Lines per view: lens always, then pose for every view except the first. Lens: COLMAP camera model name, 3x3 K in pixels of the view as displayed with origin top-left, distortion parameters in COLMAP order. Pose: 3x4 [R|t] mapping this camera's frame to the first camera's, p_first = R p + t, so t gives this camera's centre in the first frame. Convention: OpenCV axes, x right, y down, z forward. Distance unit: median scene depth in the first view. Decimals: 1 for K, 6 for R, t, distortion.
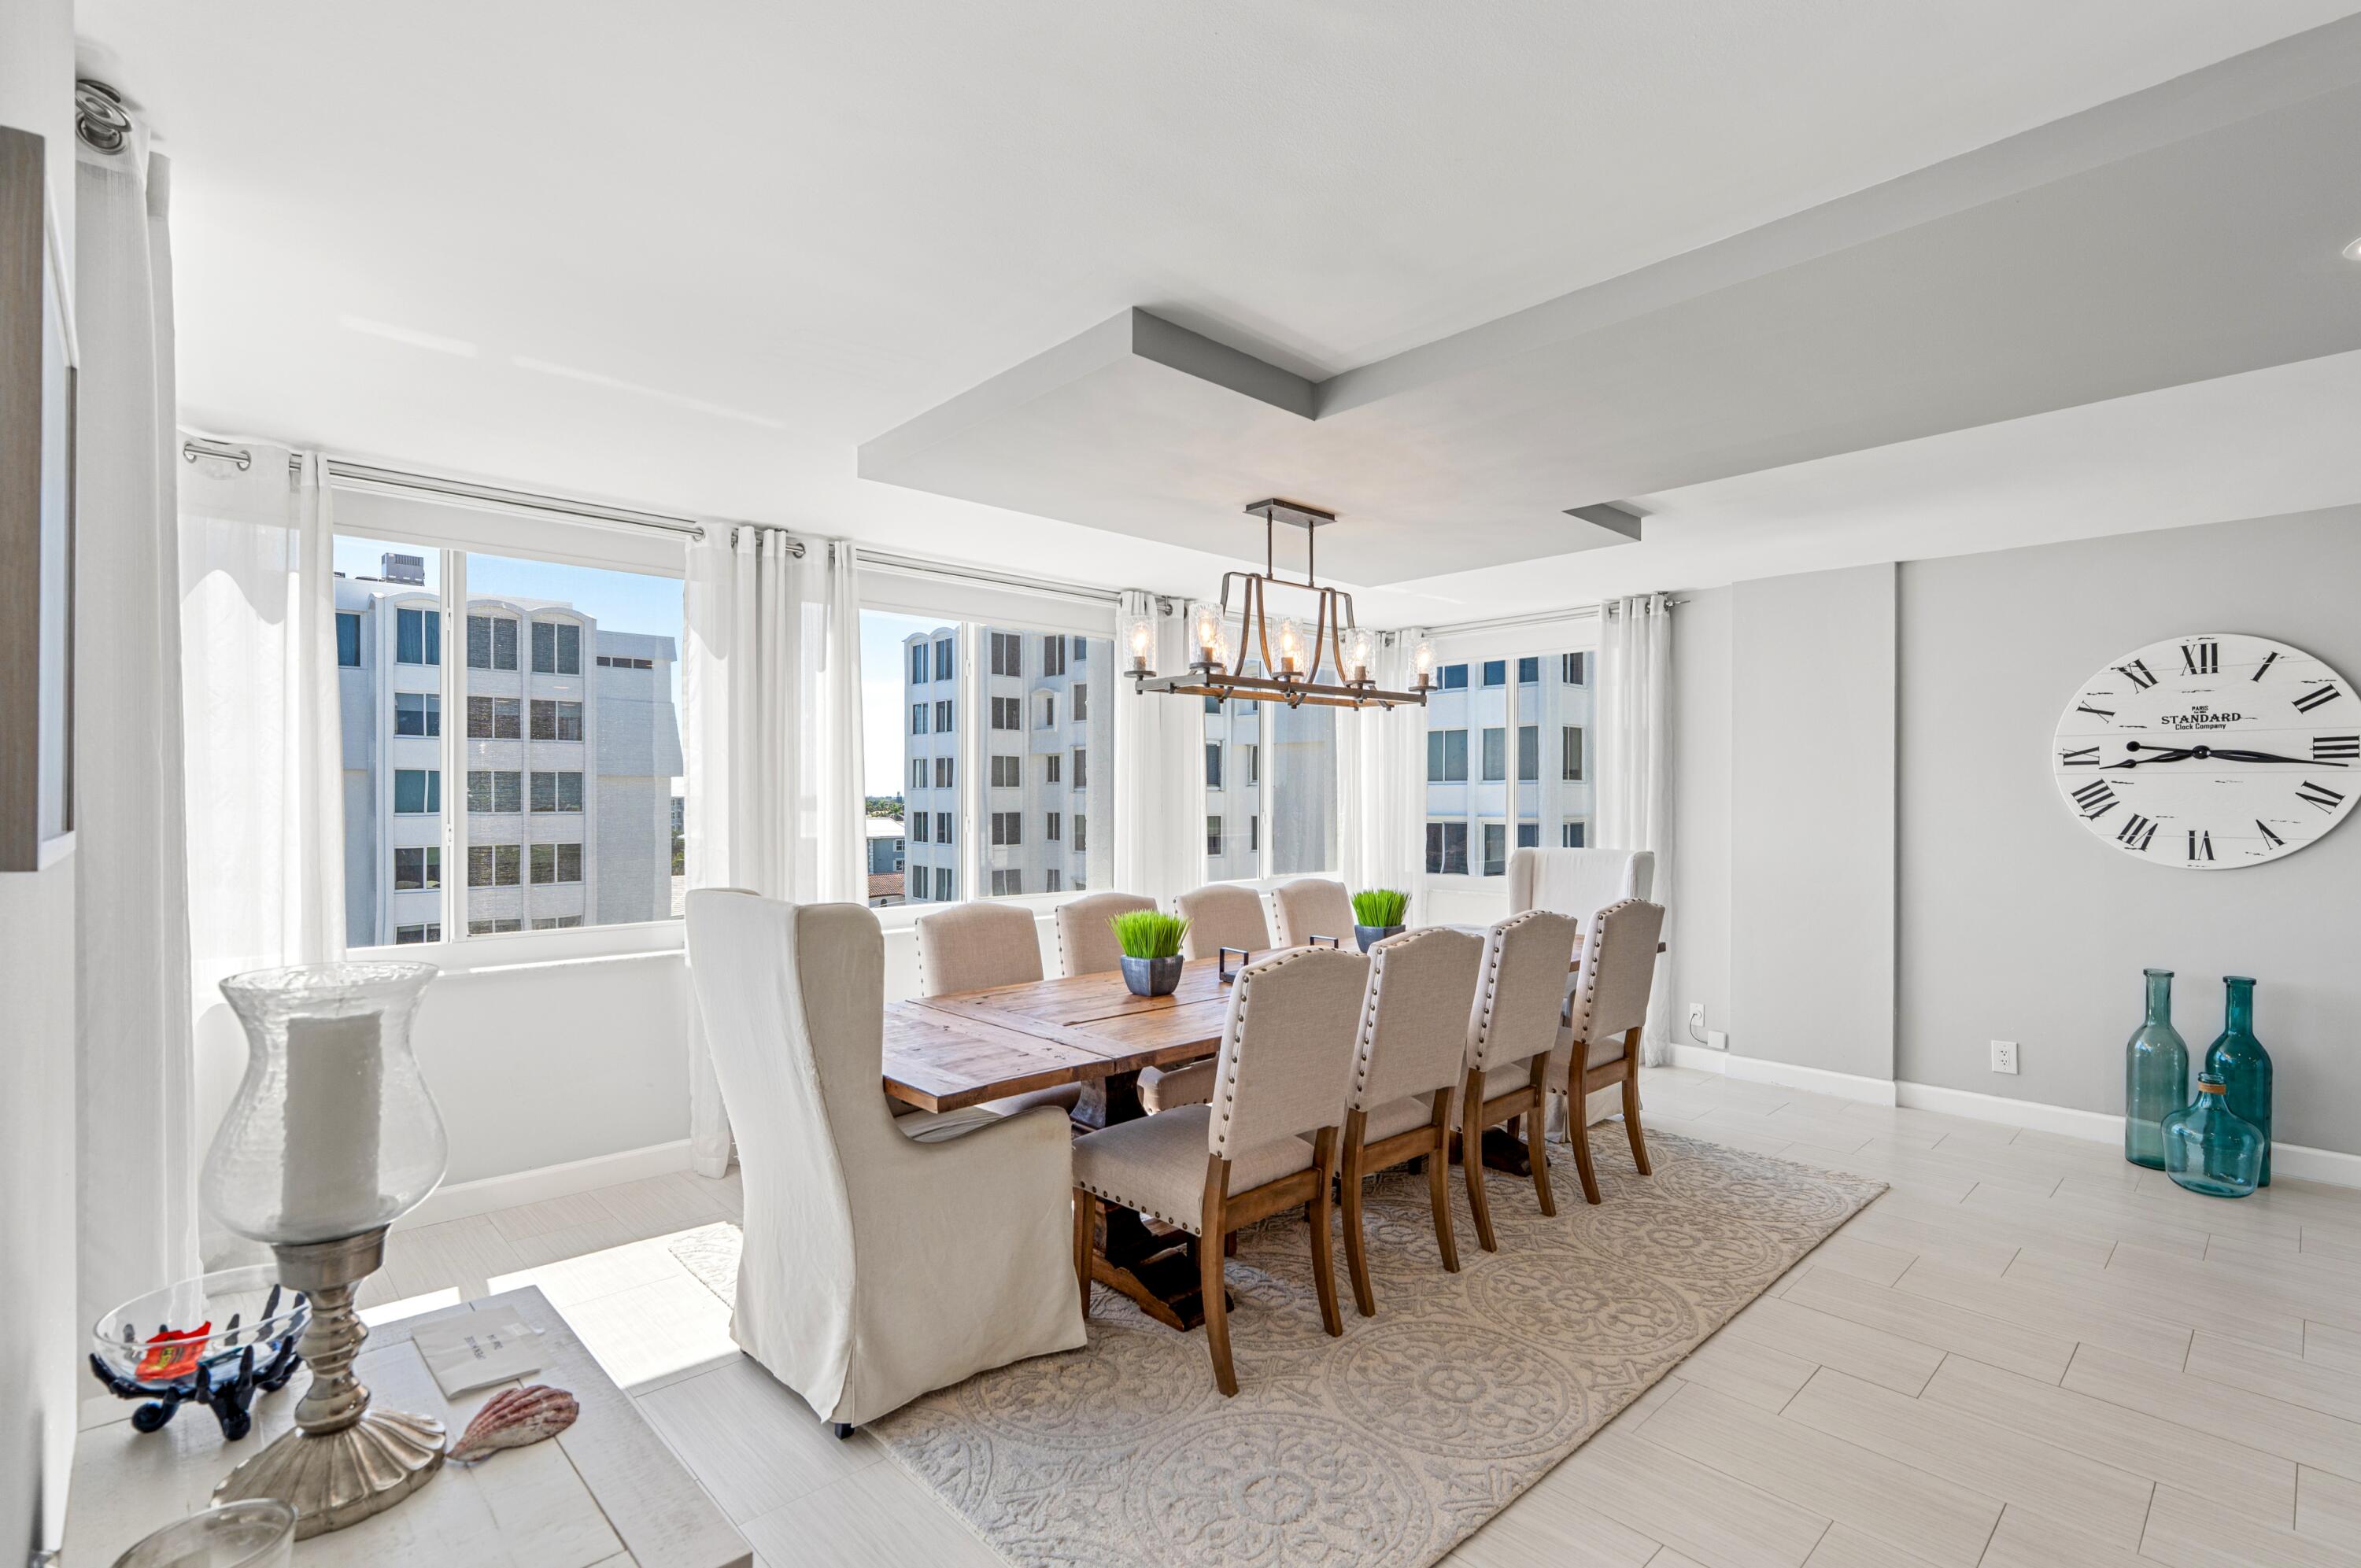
lens RADIAL K [[1067.7, 0, 1201.6], [0, 1067.7, 809.2], [0, 0, 1]] dist [-0.006744, 0.002262]
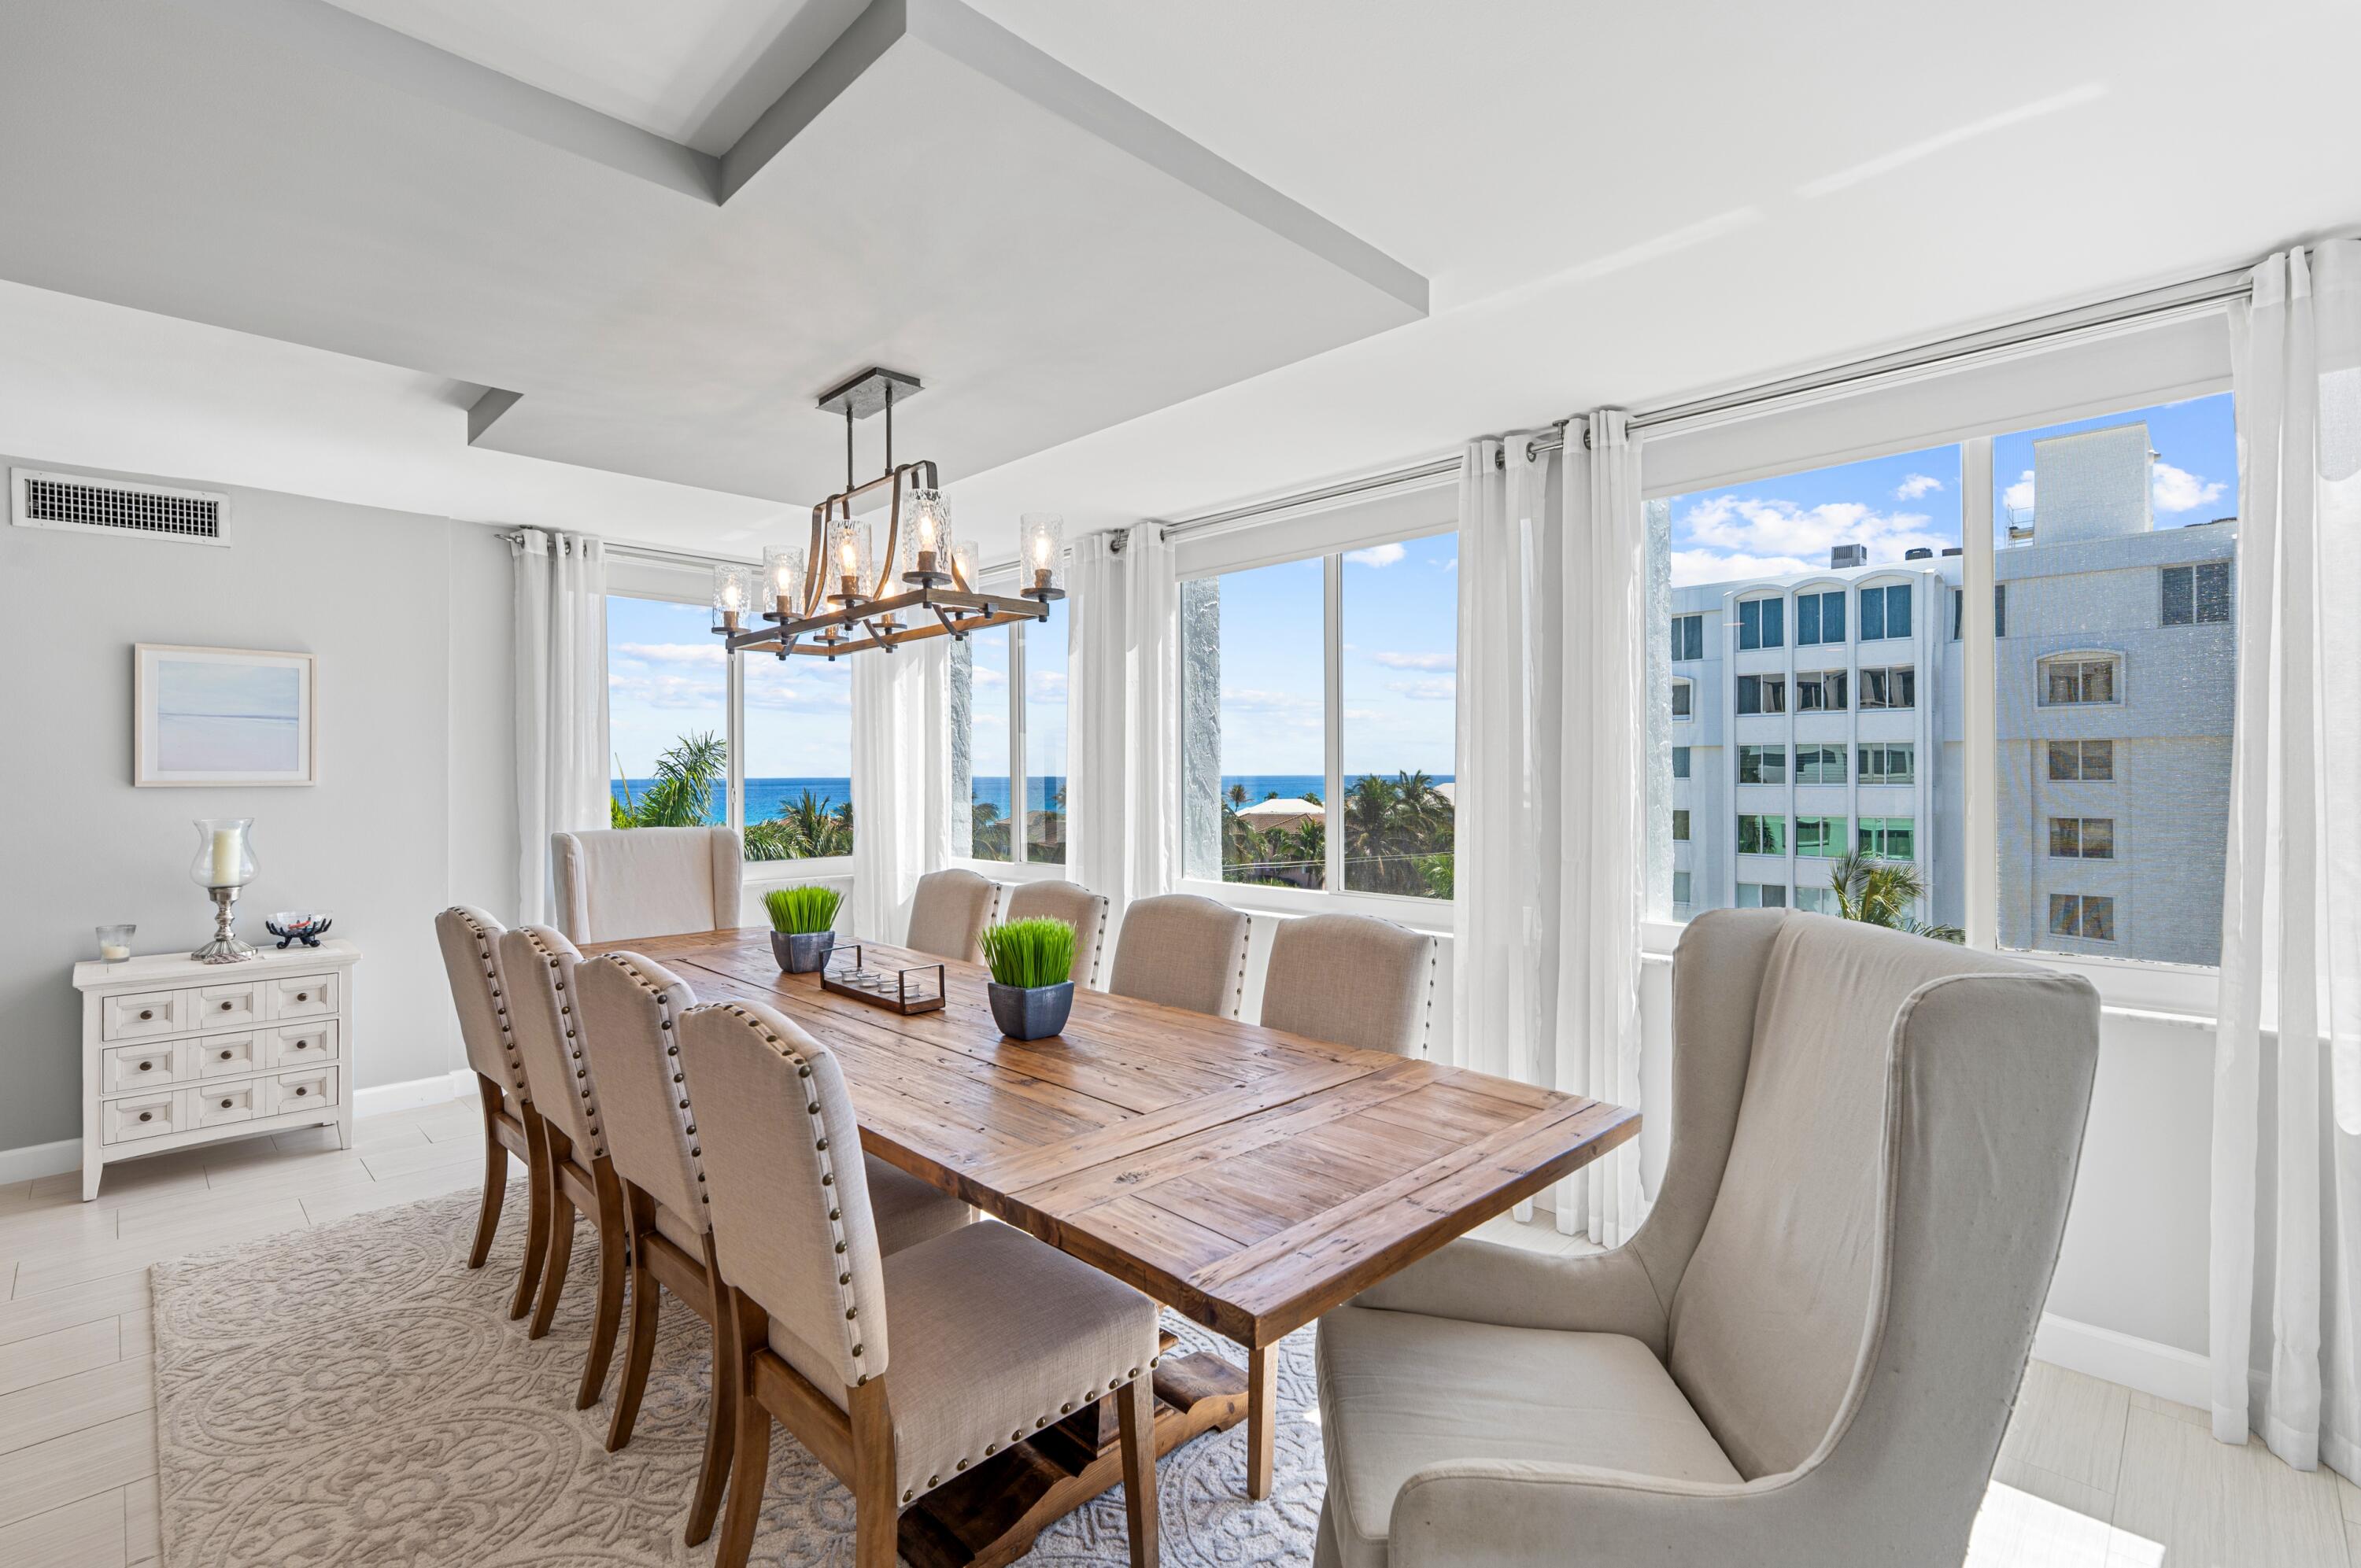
lens RADIAL K [[1019.9, 0, 1249.4], [0, 1019.9, 787.7], [0, 0, 1]] dist [-0.032895, -0.000123]
pose [[0.086972, 0.008647, -0.996173, 0.753128], [-0.003163, 0.999960, 0.008404, -0.001816], [0.996206, 0.002420, 0.086996, 1.100304]]
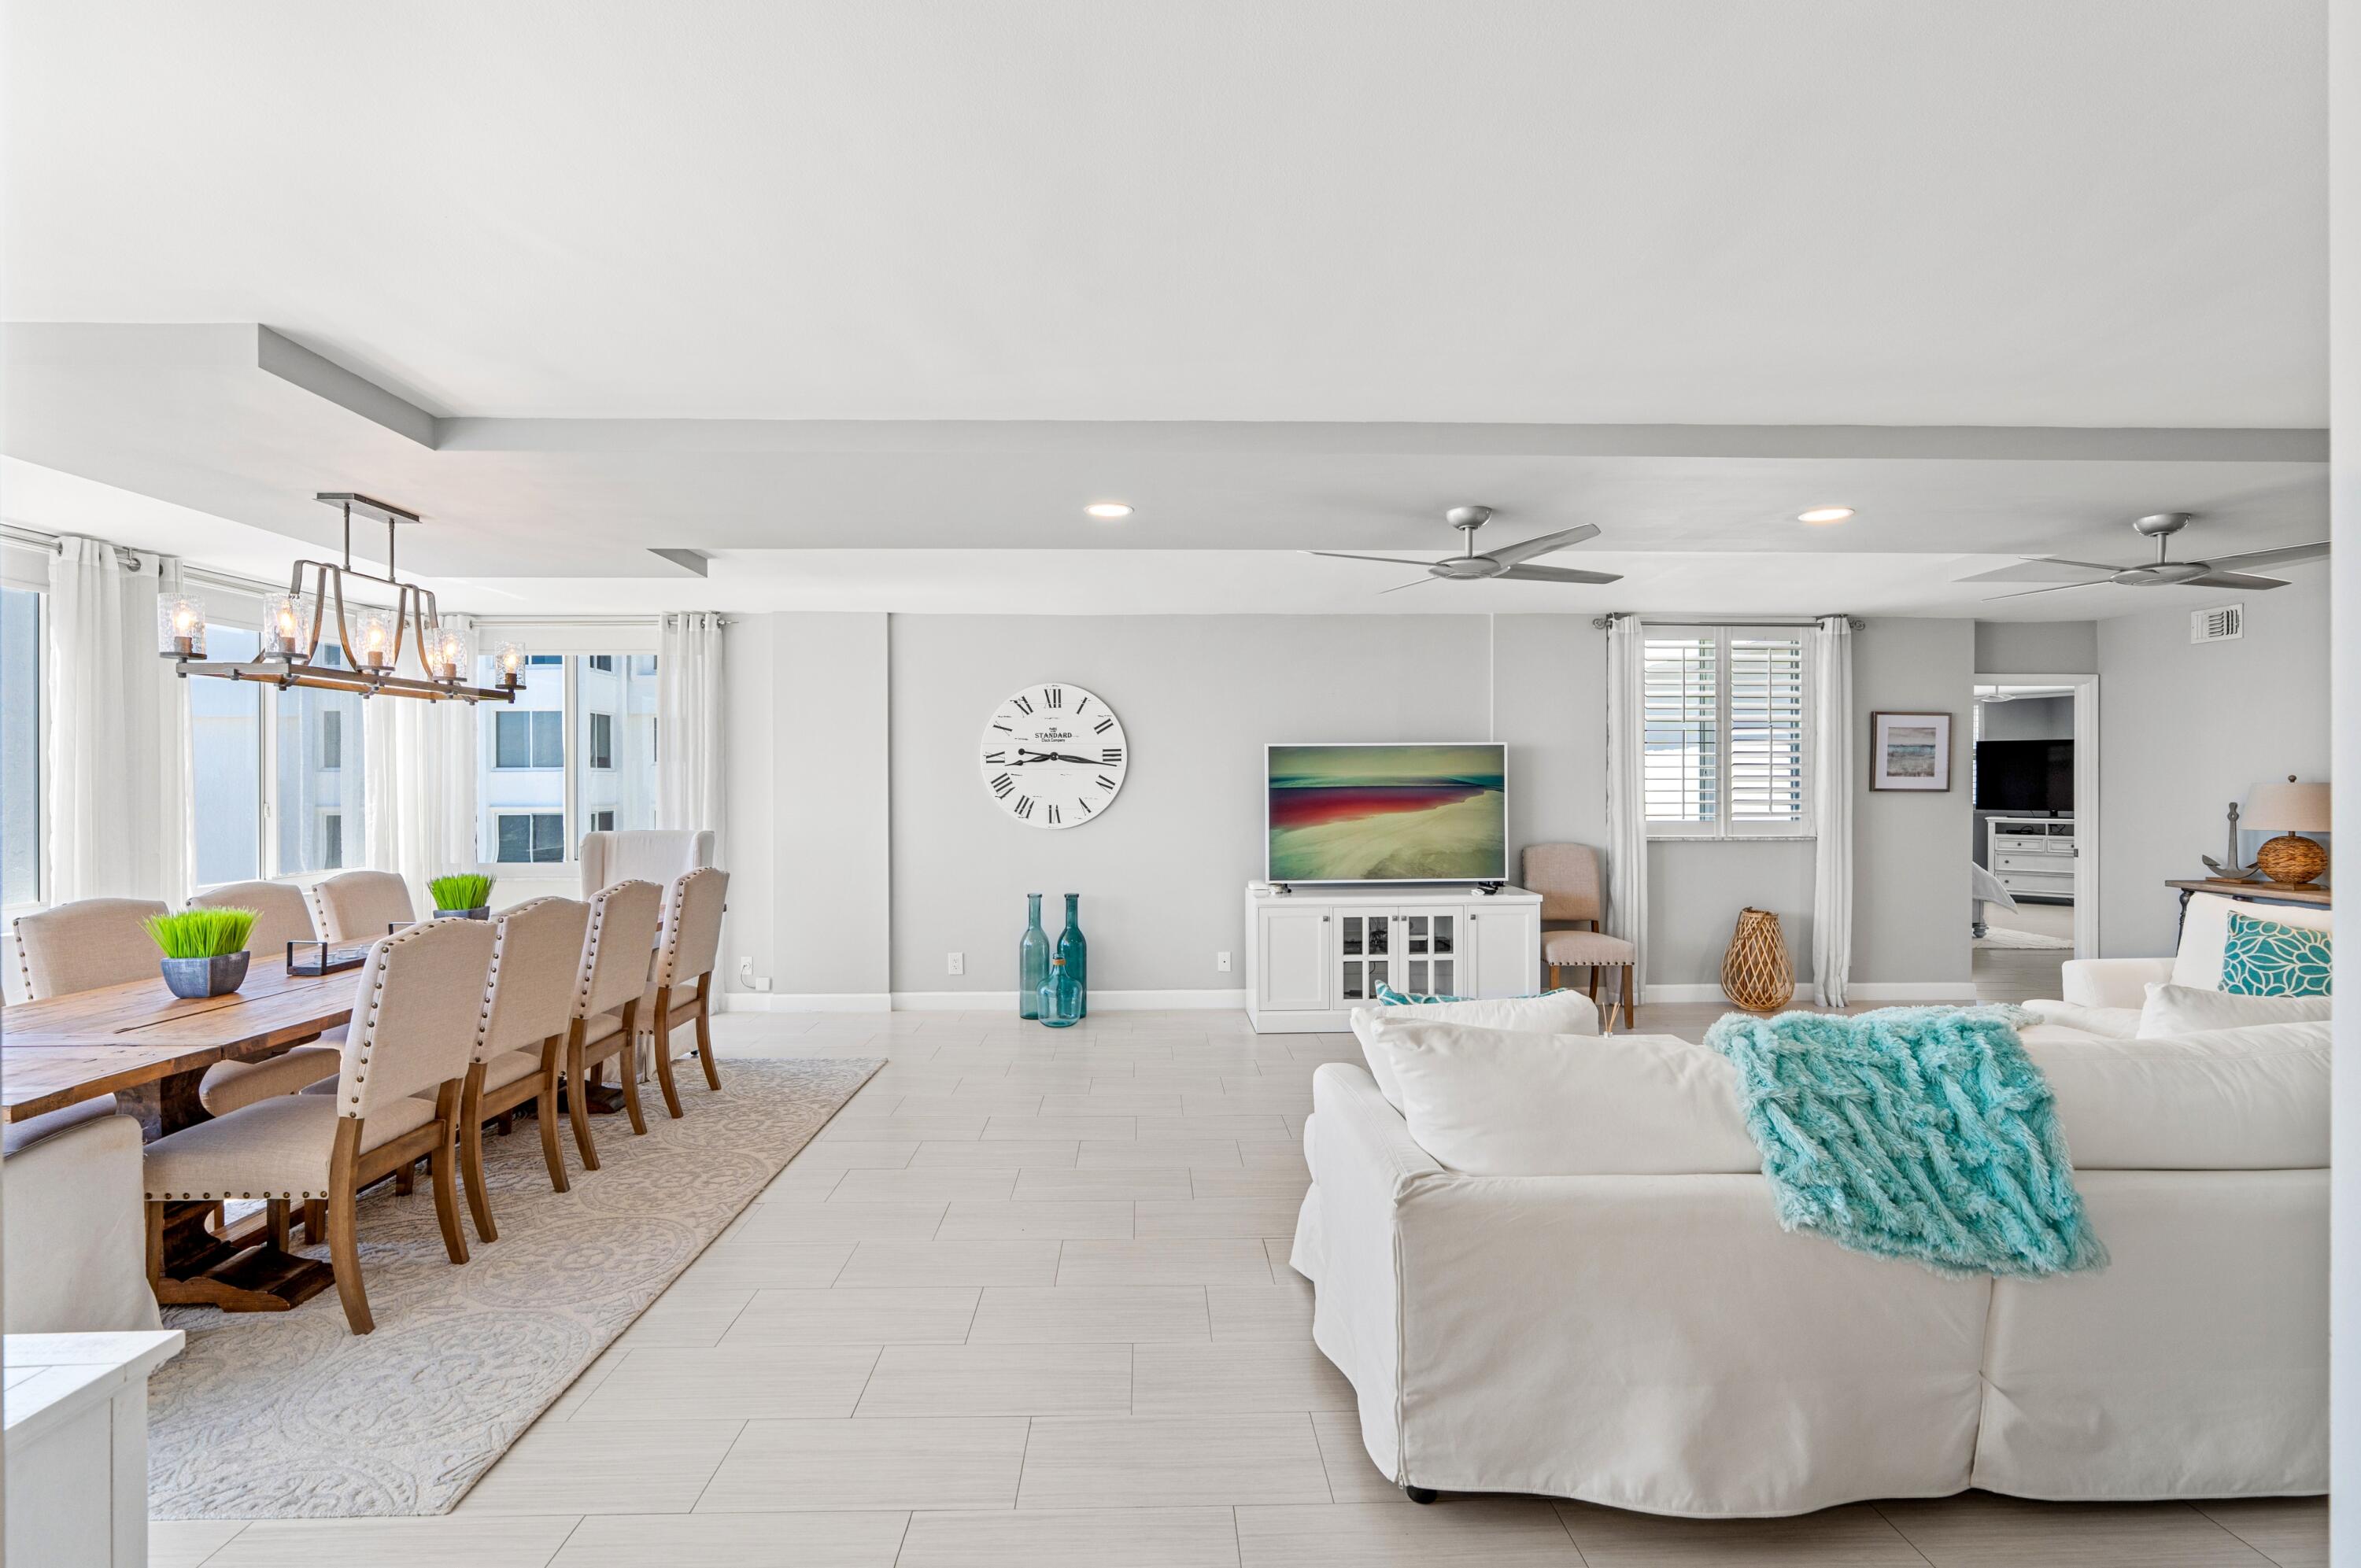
lens RADIAL K [[1067.7, 0, 1177.7], [0, 1067.7, 779.9], [0, 0, 1]] dist [-0.006744, 0.002262]
pose [[0.666169, 0.000233, 0.745801, -0.146229], [0.011883, 0.999870, -0.010927, 0.002147], [-0.745706, 0.016142, 0.666080, -0.224510]]
